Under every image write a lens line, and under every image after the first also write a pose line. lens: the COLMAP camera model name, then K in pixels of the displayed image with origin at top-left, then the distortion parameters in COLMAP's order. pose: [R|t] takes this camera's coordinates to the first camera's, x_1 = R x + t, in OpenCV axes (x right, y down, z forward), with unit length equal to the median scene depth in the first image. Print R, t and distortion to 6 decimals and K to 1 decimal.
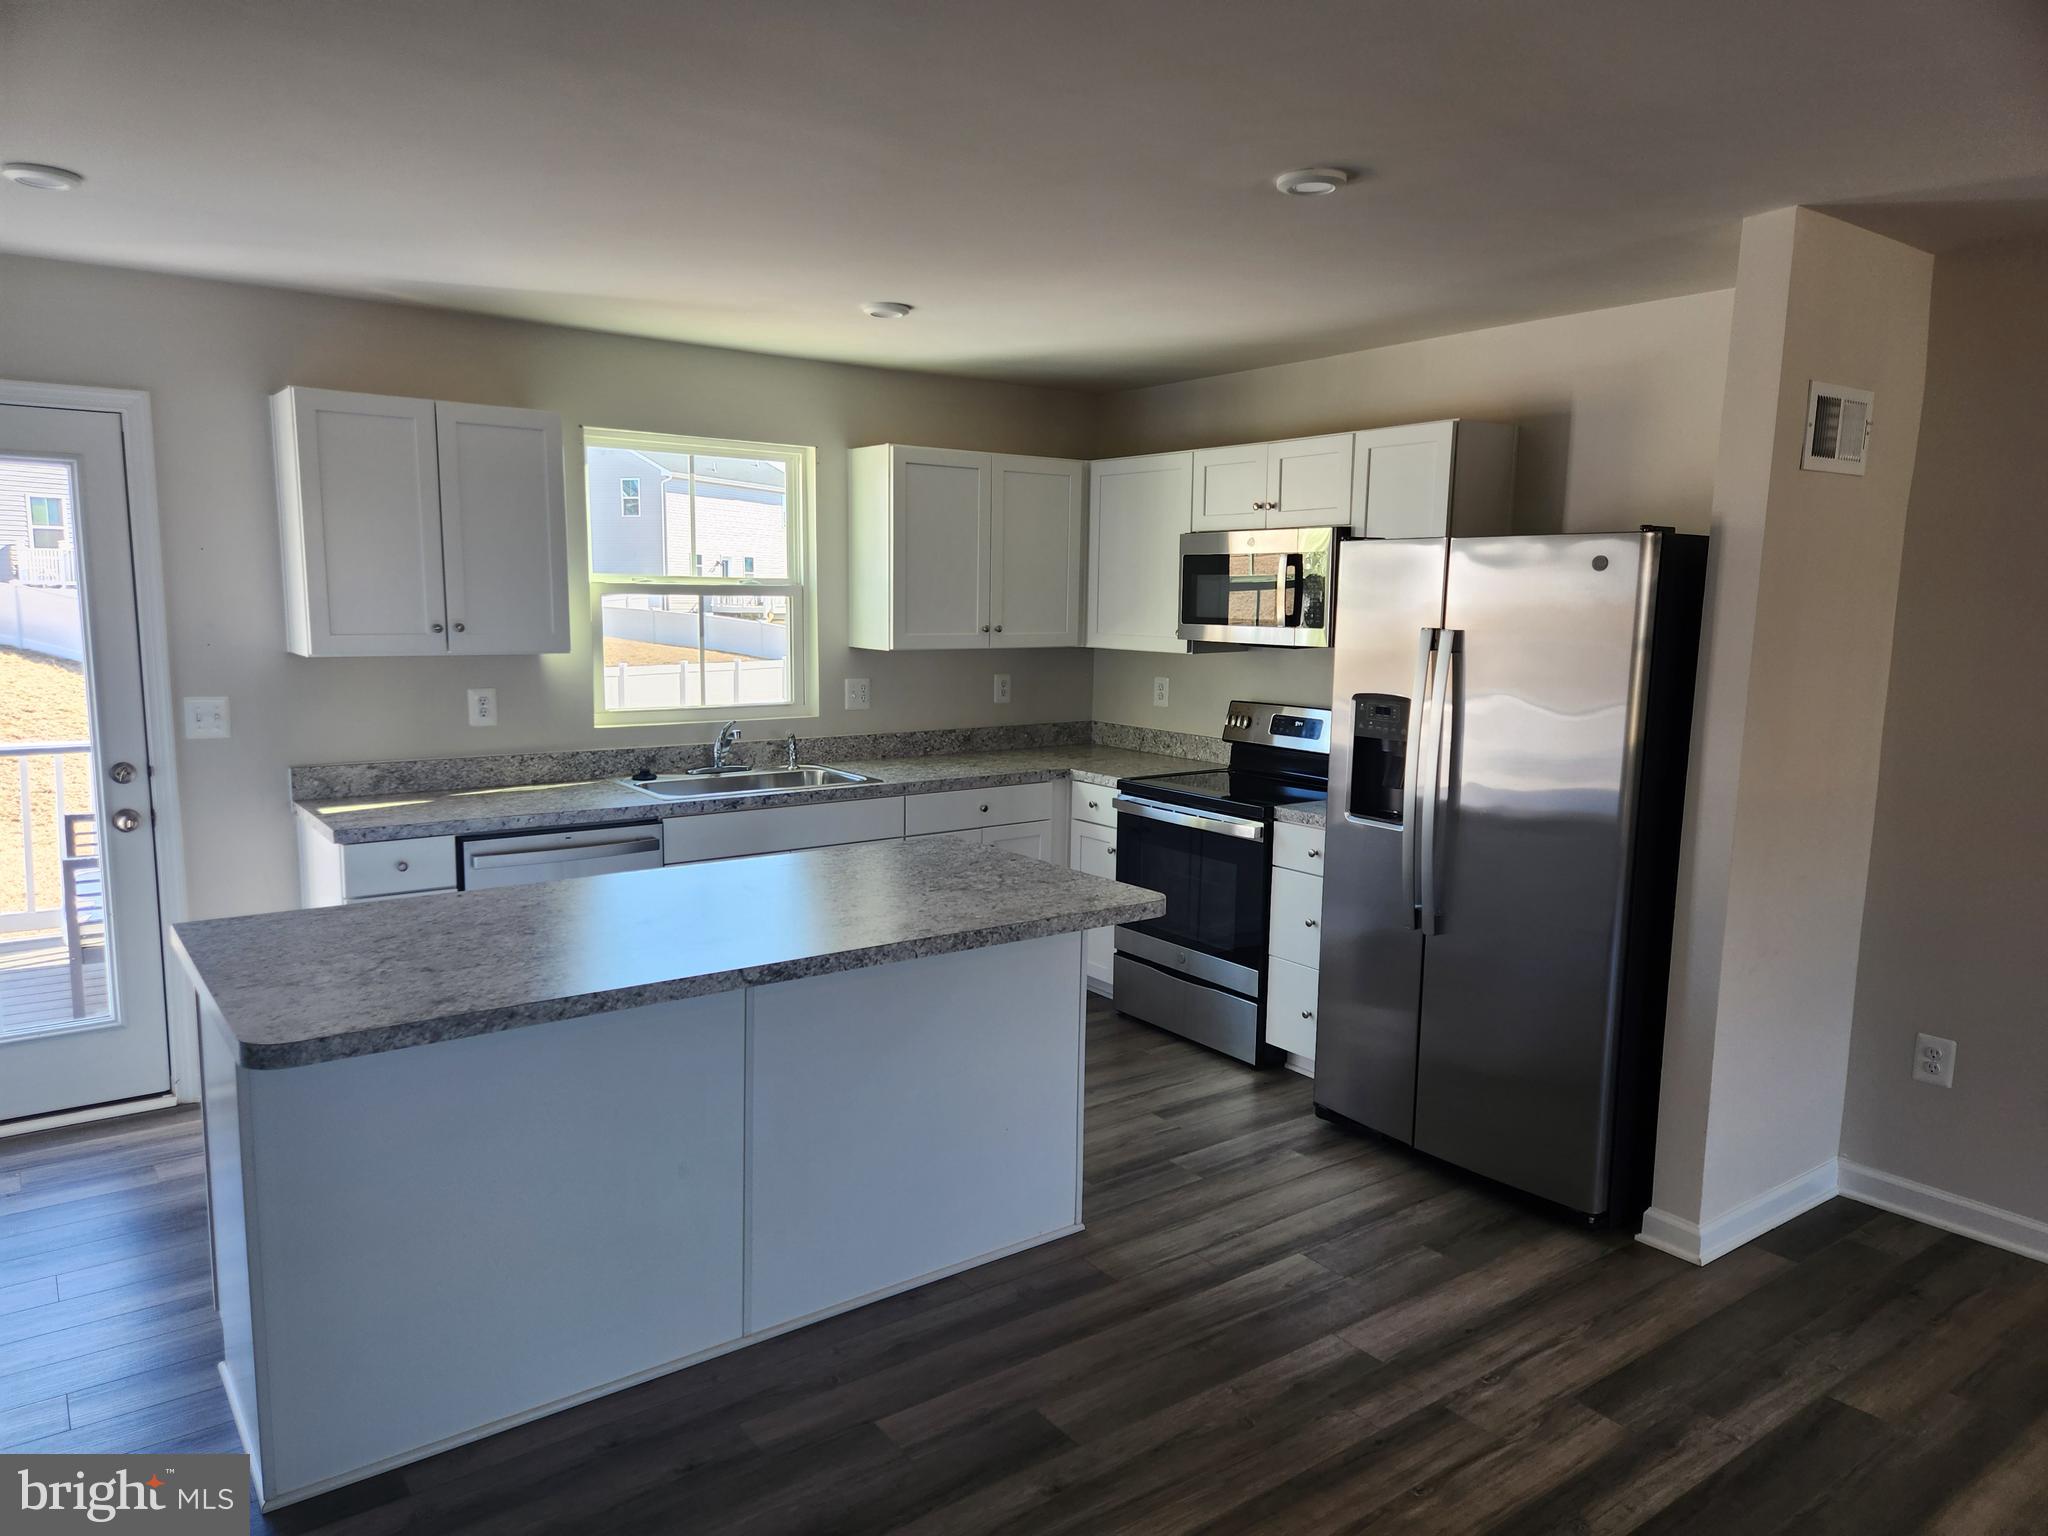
lens RADIAL K [[1352.7, 0, 1024.0], [0, 1352.7, 768.0], [0, 0, 1]] dist [0.083213, -0.067844]
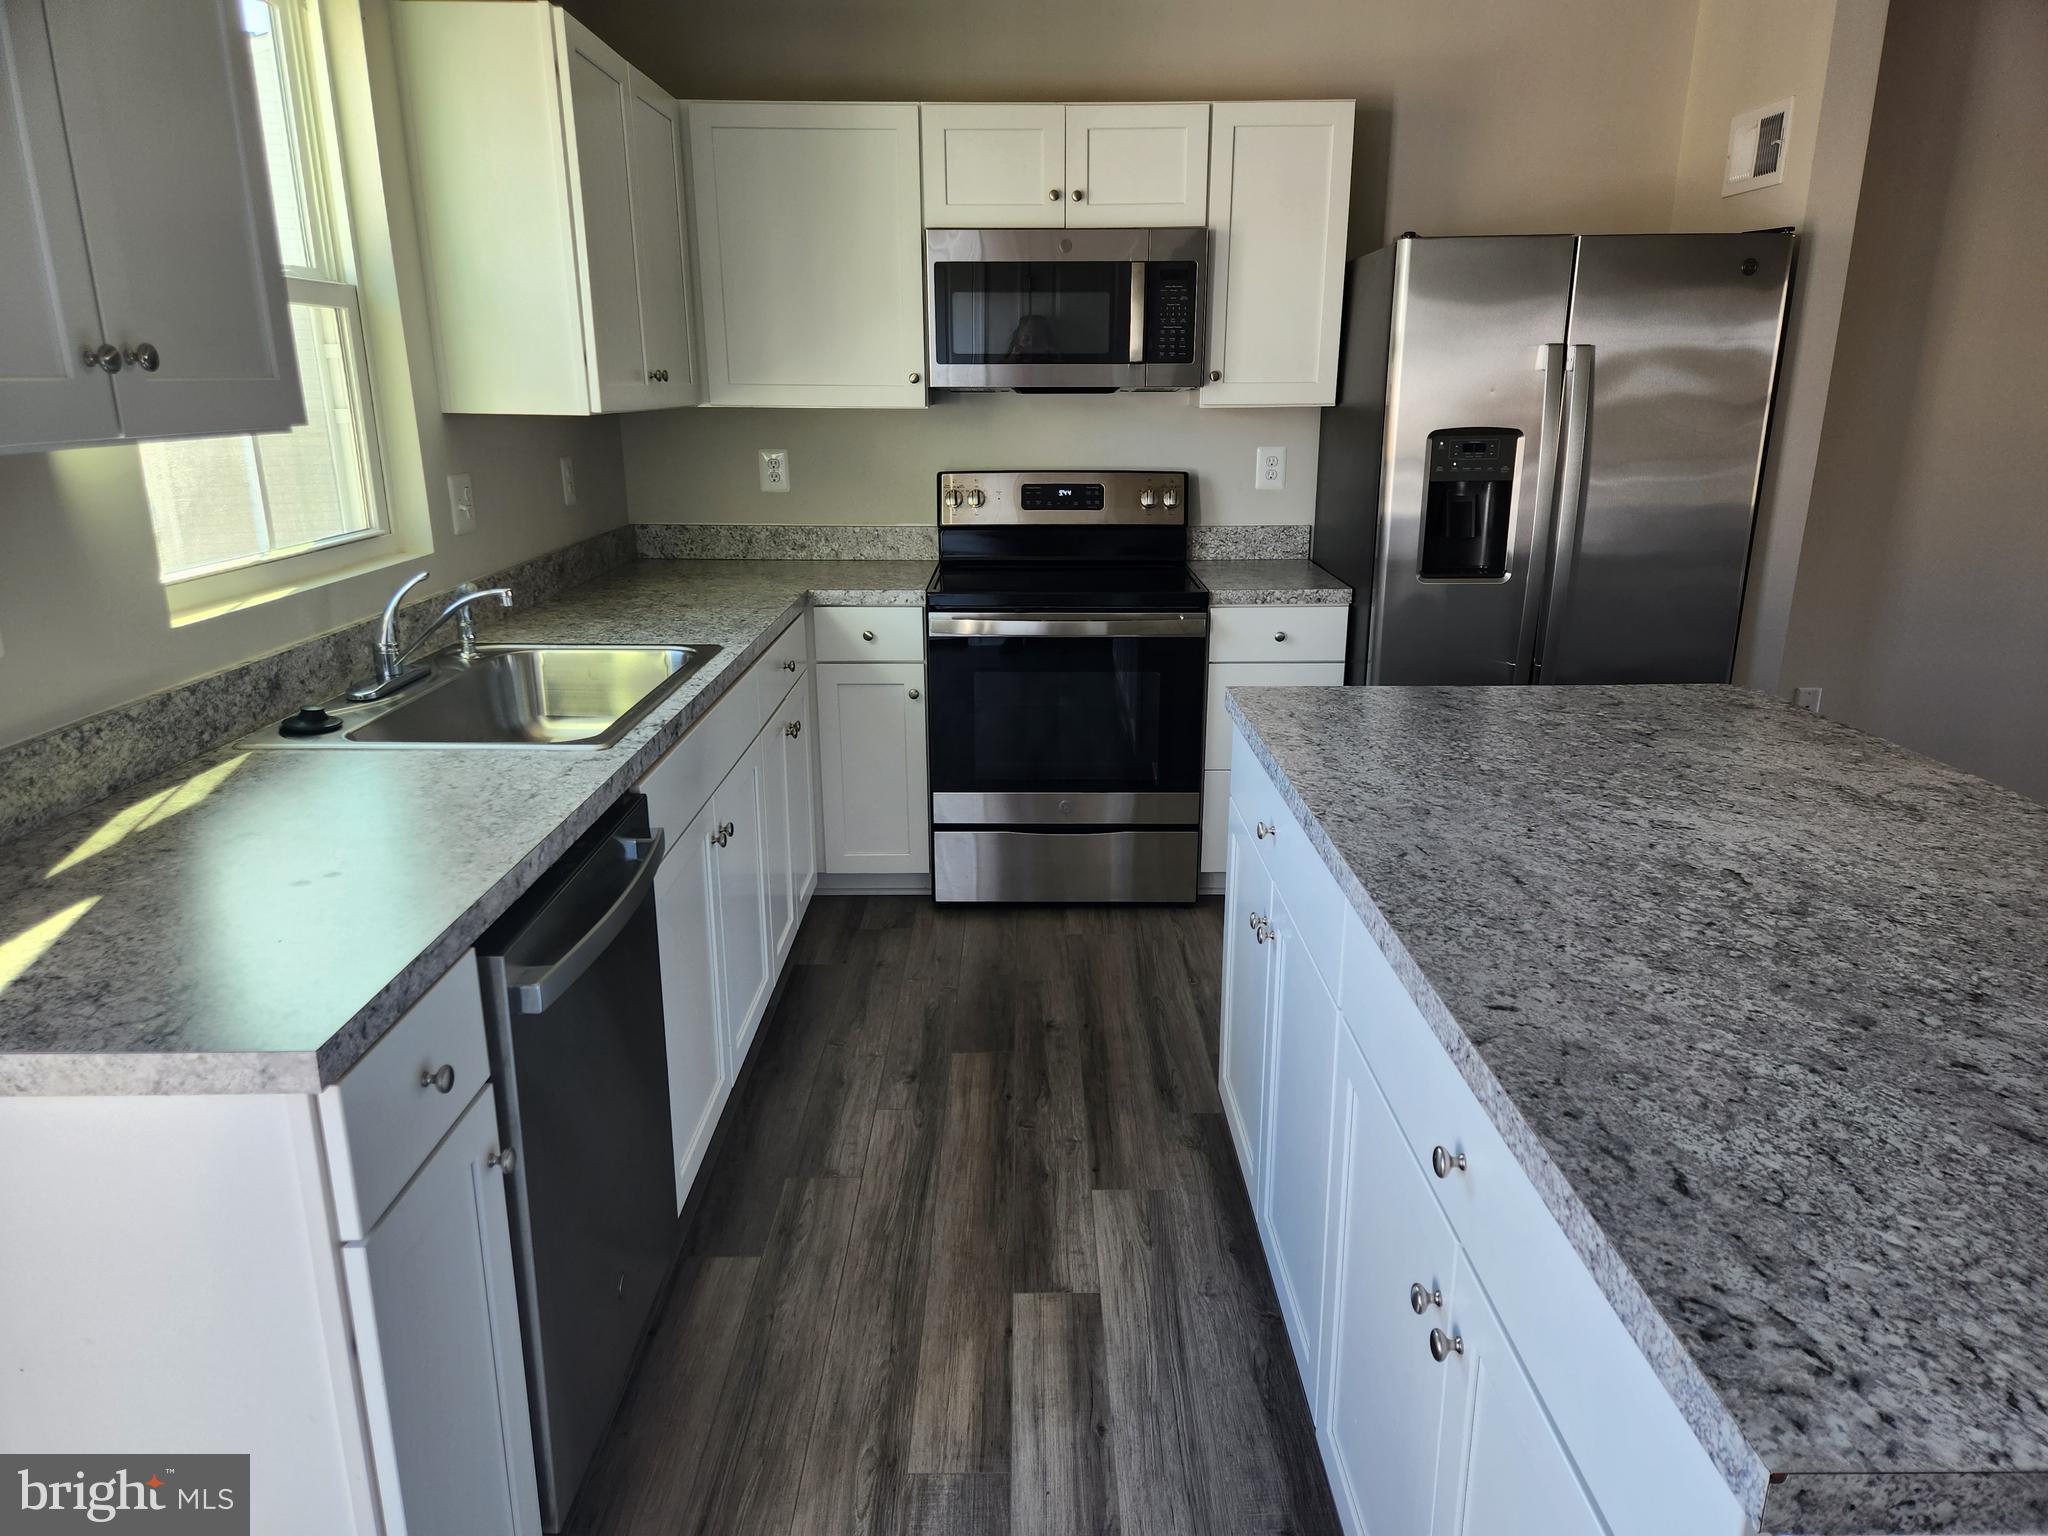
lens RADIAL K [[1352.7, 0, 1024.0], [0, 1352.7, 768.0], [0, 0, 1]] dist [0.083213, -0.067844]
pose [[0.583892, -0.233921, 0.777400, -0.469082], [0.114676, 0.971752, 0.206271, -0.042280], [-0.803691, -0.031290, 0.594224, 0.528266]]
